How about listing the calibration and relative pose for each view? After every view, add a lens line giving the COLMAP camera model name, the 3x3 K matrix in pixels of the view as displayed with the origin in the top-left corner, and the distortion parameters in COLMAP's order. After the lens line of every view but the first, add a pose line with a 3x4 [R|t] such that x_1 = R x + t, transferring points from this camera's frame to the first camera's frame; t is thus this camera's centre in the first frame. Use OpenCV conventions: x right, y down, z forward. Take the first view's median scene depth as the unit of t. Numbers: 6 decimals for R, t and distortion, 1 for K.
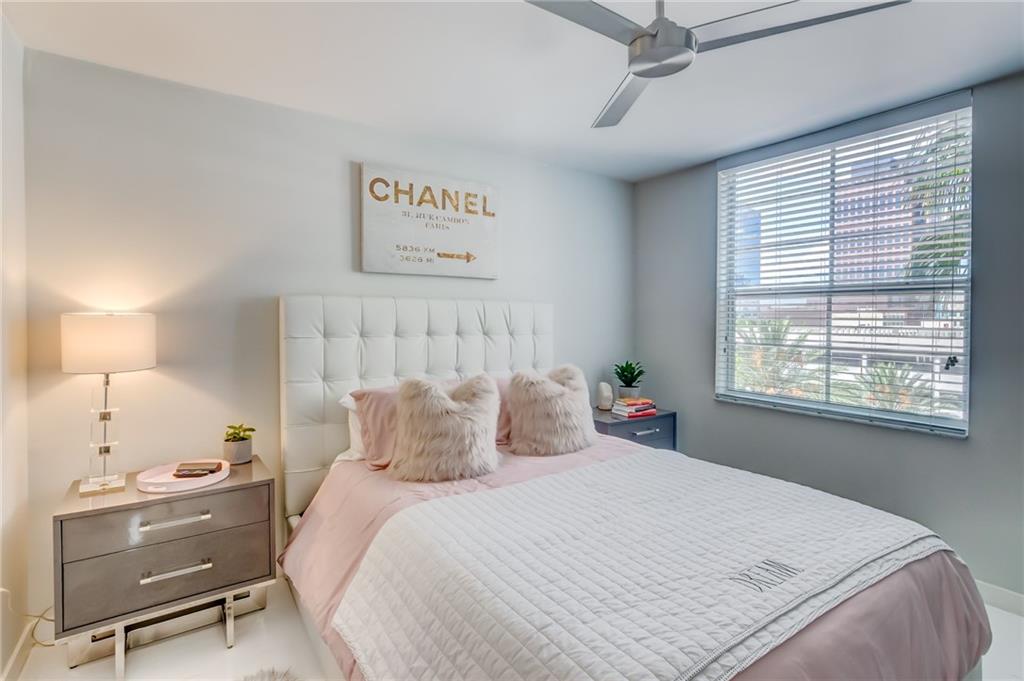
lens RADIAL K [[480.6, 0, 485.3], [0, 480.6, 328.5], [0, 0, 1]] dist [-0.001467, -0.000701]
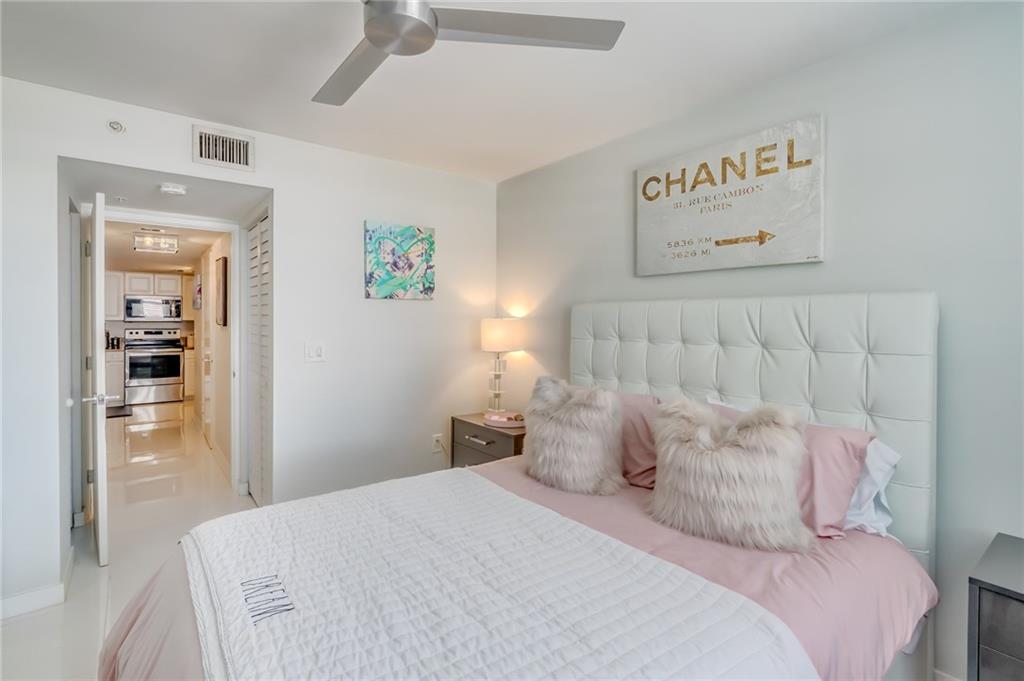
lens RADIAL K [[480.6, 0, 510.7], [0, 480.6, 329.4], [0, 0, 1]] dist [-0.001467, -0.000701]
pose [[0.088849, 0.017568, -0.995890, 0.692037], [-0.026786, 0.999525, 0.015243, -0.014522], [0.995685, 0.025321, 0.089278, 0.615987]]
